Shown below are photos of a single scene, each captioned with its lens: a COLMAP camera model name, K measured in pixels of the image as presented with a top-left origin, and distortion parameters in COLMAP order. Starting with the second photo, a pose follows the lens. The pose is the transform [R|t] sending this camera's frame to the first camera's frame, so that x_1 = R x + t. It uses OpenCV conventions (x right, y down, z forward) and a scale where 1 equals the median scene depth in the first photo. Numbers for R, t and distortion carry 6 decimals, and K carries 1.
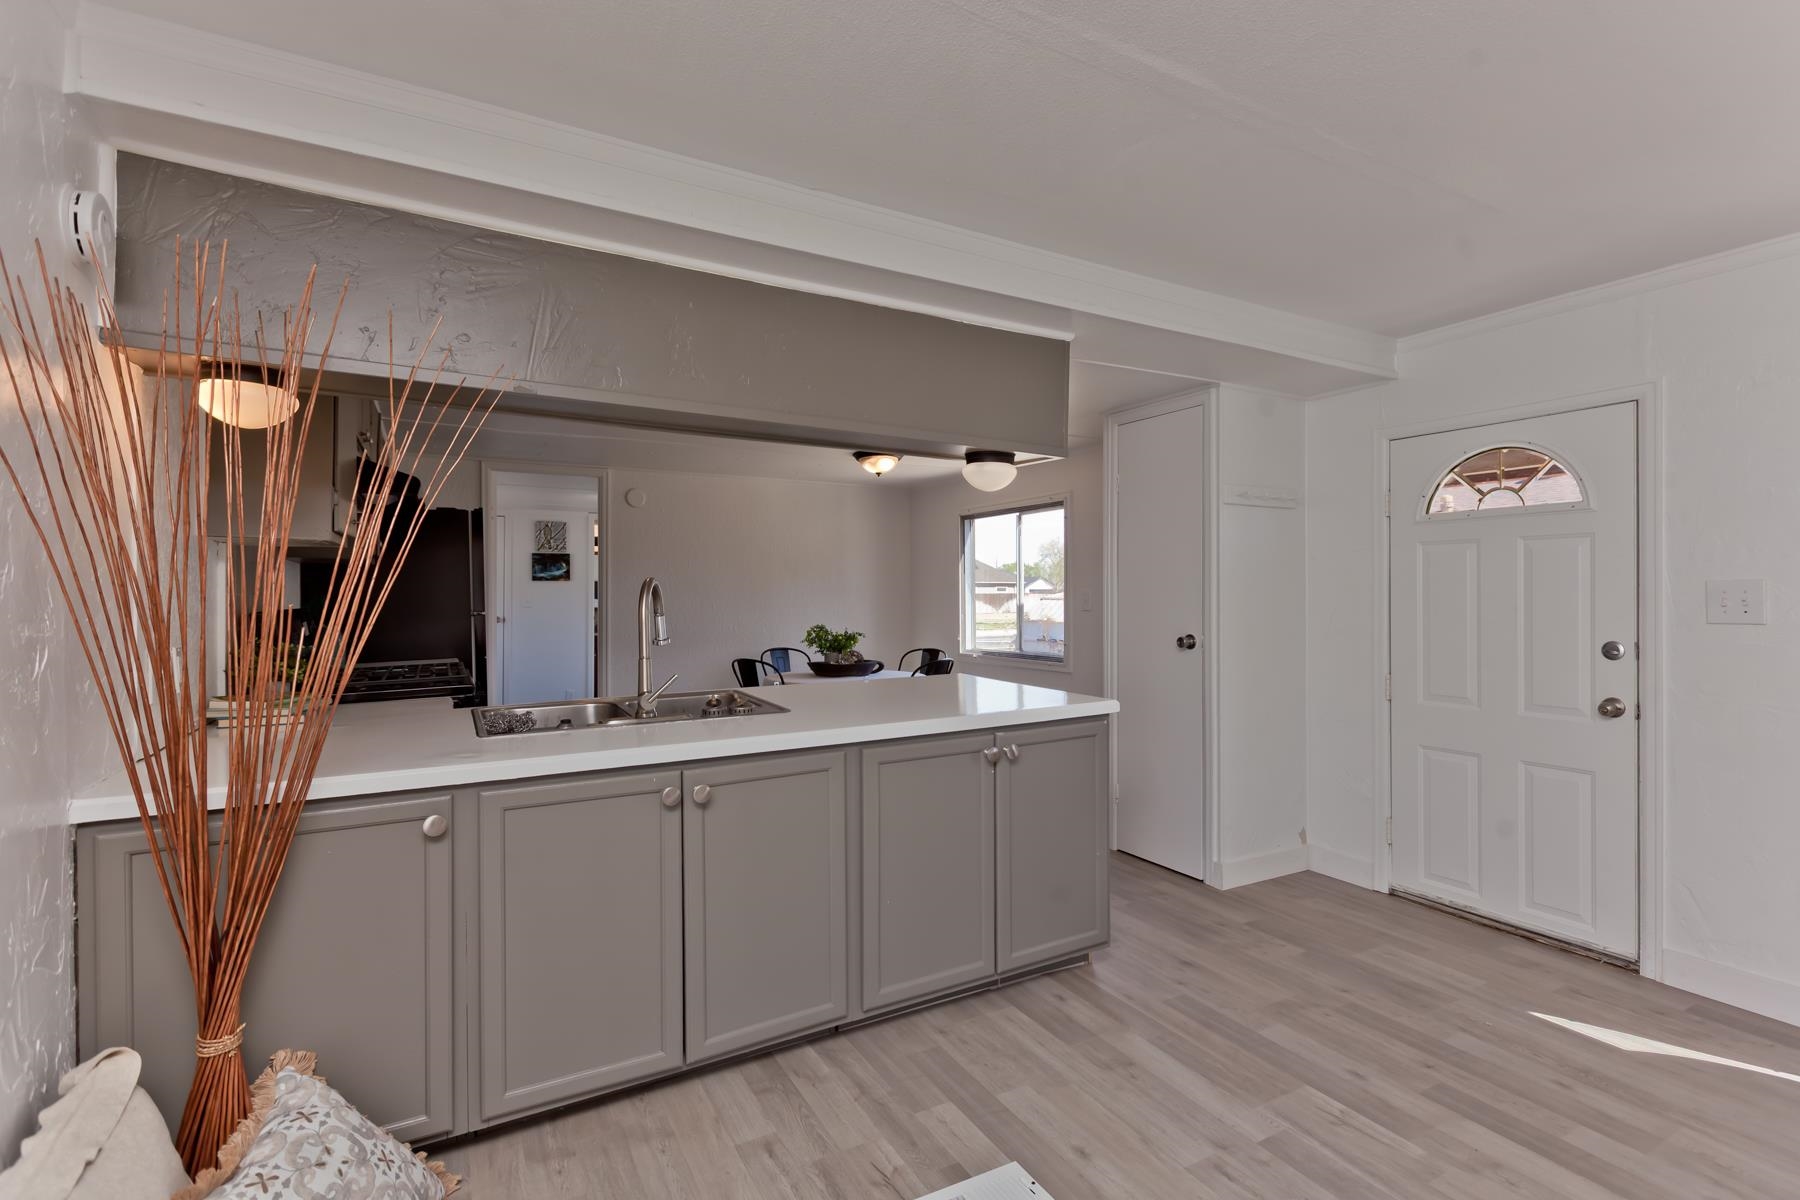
lens RADIAL K [[837.5, 0, 899.5], [0, 837.5, 596.3], [0, 0, 1]] dist [-0.002224, -0.000291]
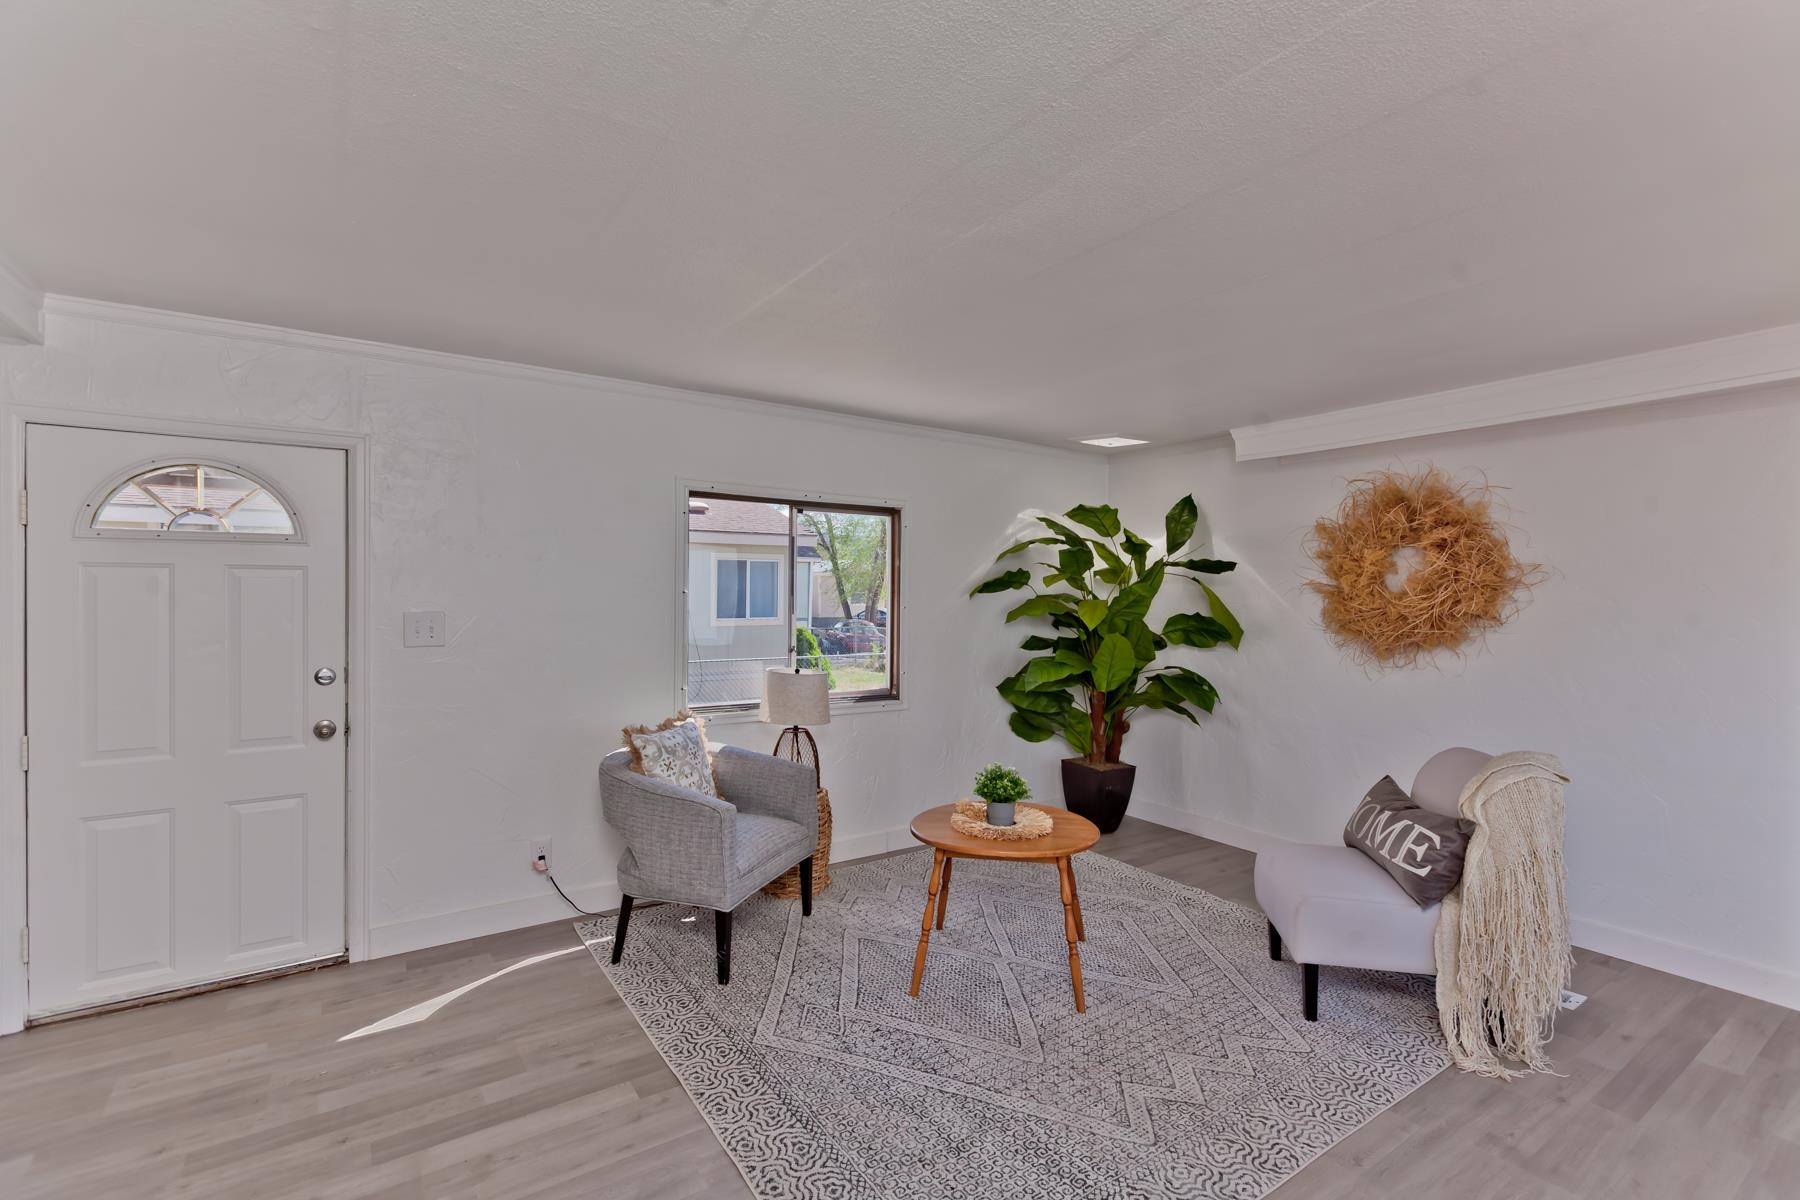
lens RADIAL K [[816.7, 0, 904.8], [0, 816.7, 594.8], [0, 0, 1]] dist [0.001147, 0.000191]
pose [[-0.101177, -0.005606, 0.994853, -0.275259], [-0.003995, 0.999978, 0.005228, -0.049649], [-0.994860, -0.003445, -0.101197, 0.367902]]
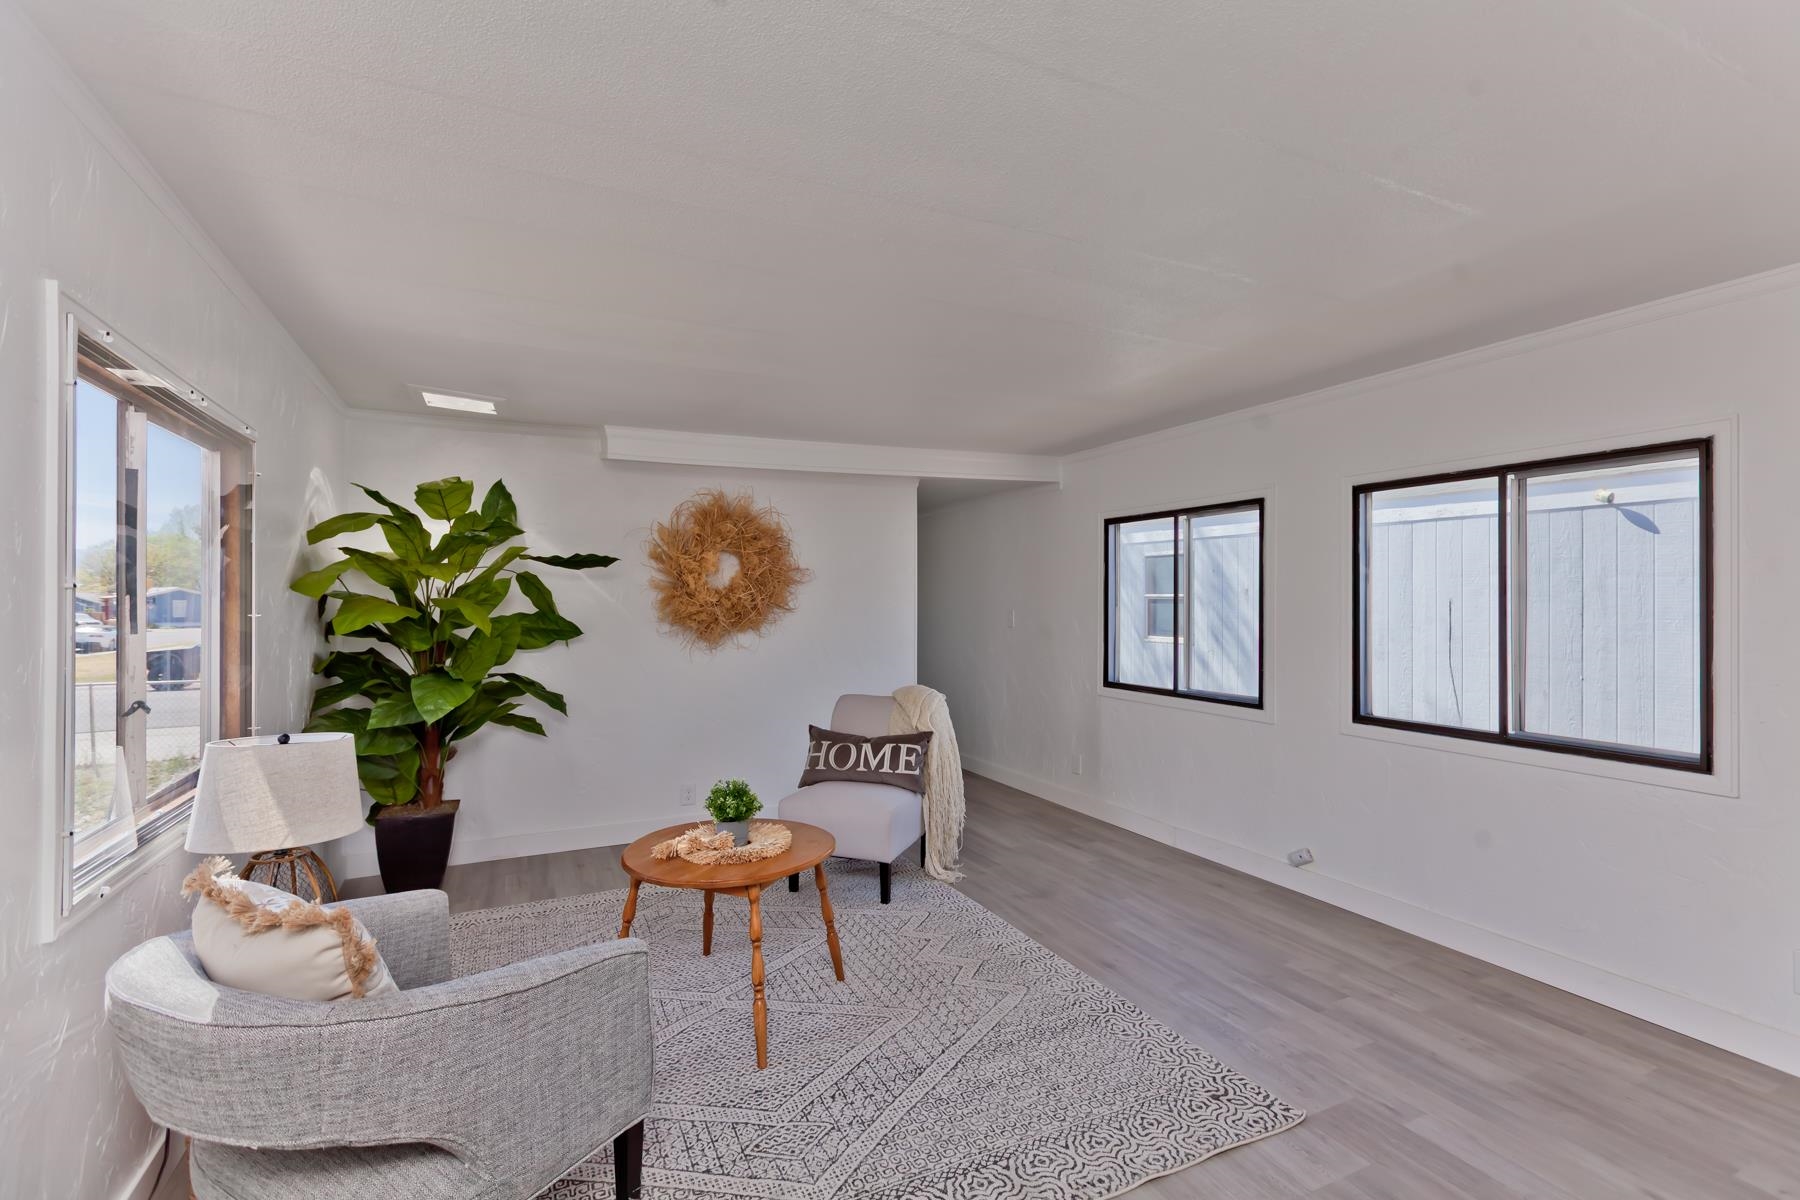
lens RADIAL K [[816.7, 0, 904.8], [0, 816.7, 594.8], [0, 0, 1]] dist [0.001147, 0.000191]
pose [[-0.998620, 0.000730, 0.052517, 0.528634], [0.000869, 0.999996, 0.002638, -0.040338], [-0.052515, 0.002681, -0.998617, 1.083358]]
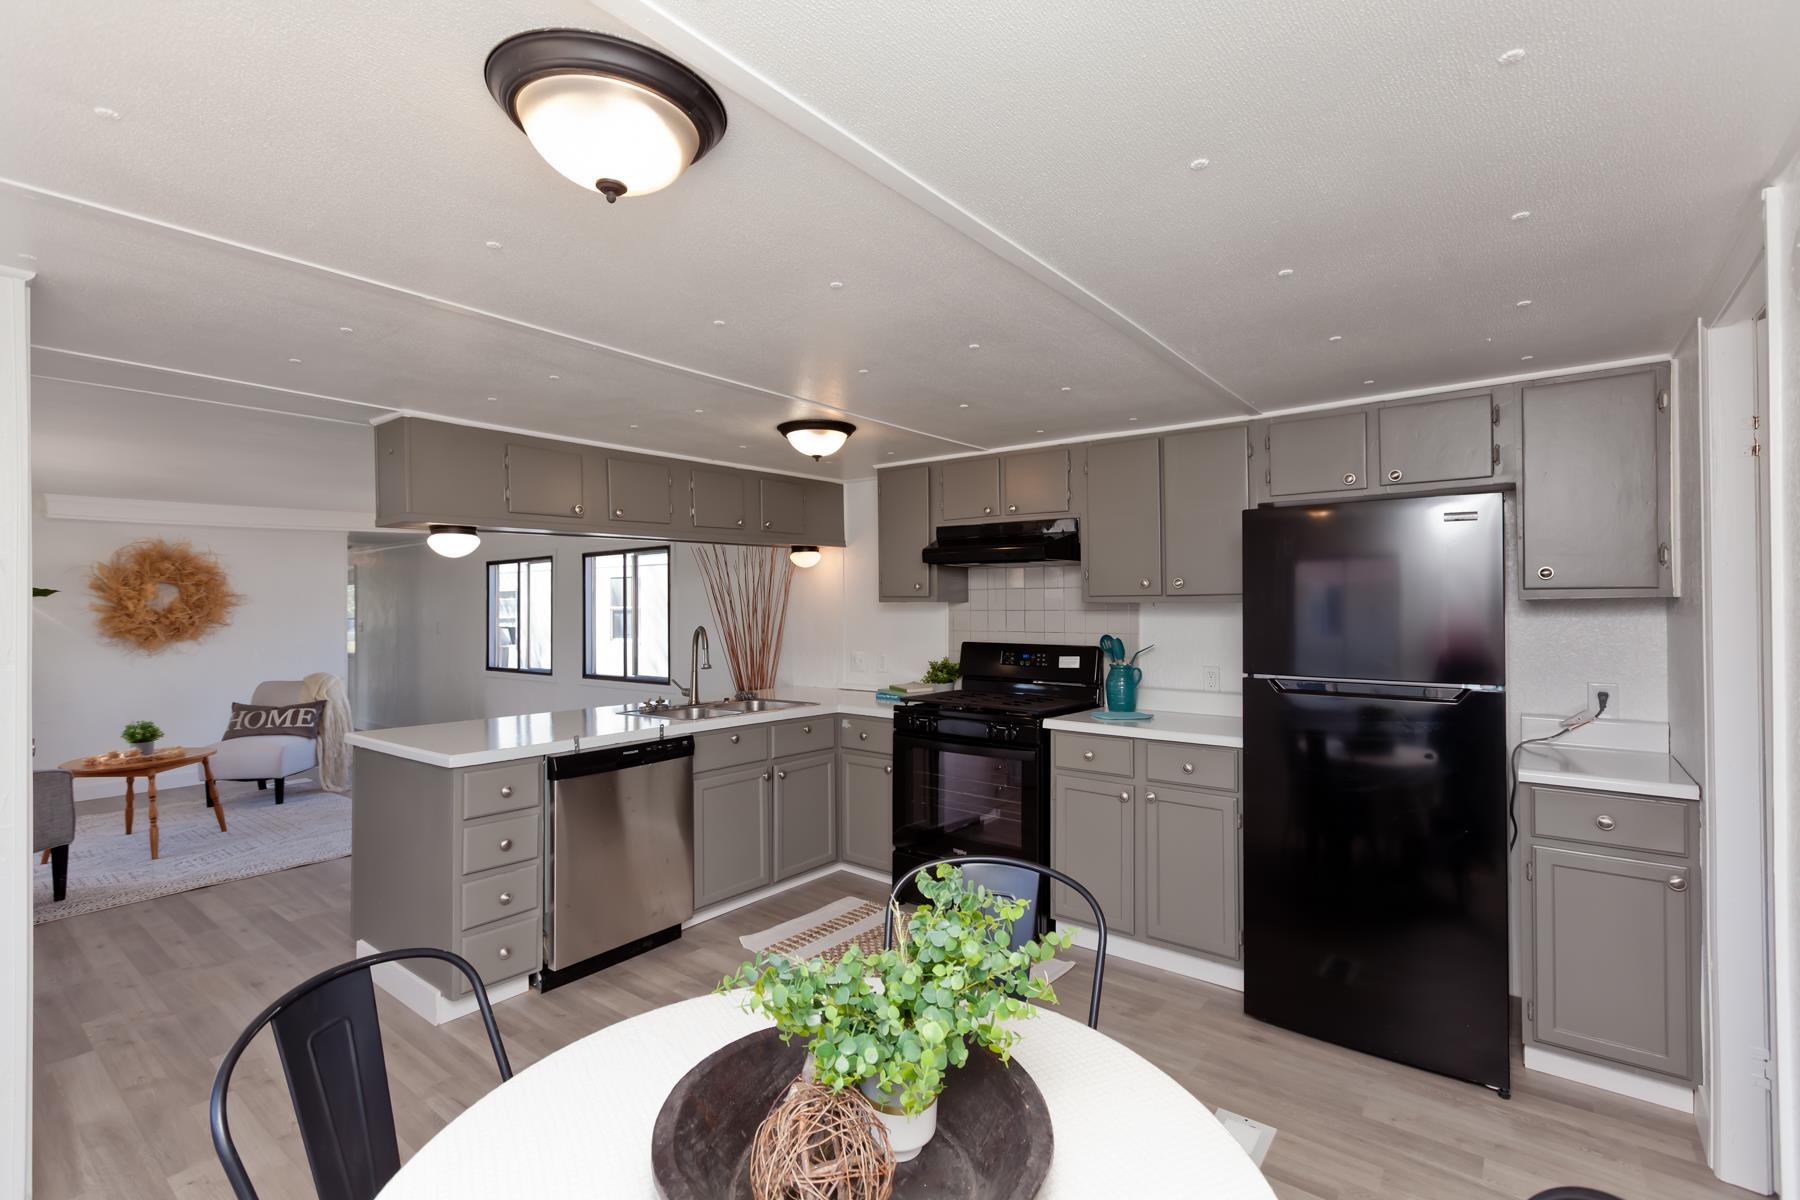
lens RADIAL K [[816.7, 0, 904.8], [0, 816.7, 594.8], [0, 0, 1]] dist [0.001147, 0.000191]
pose [[-0.918169, 0.004561, -0.396163, -0.022390], [0.006300, 0.999975, -0.003089, -0.072485], [0.396139, -0.005332, -0.918175, 2.380142]]
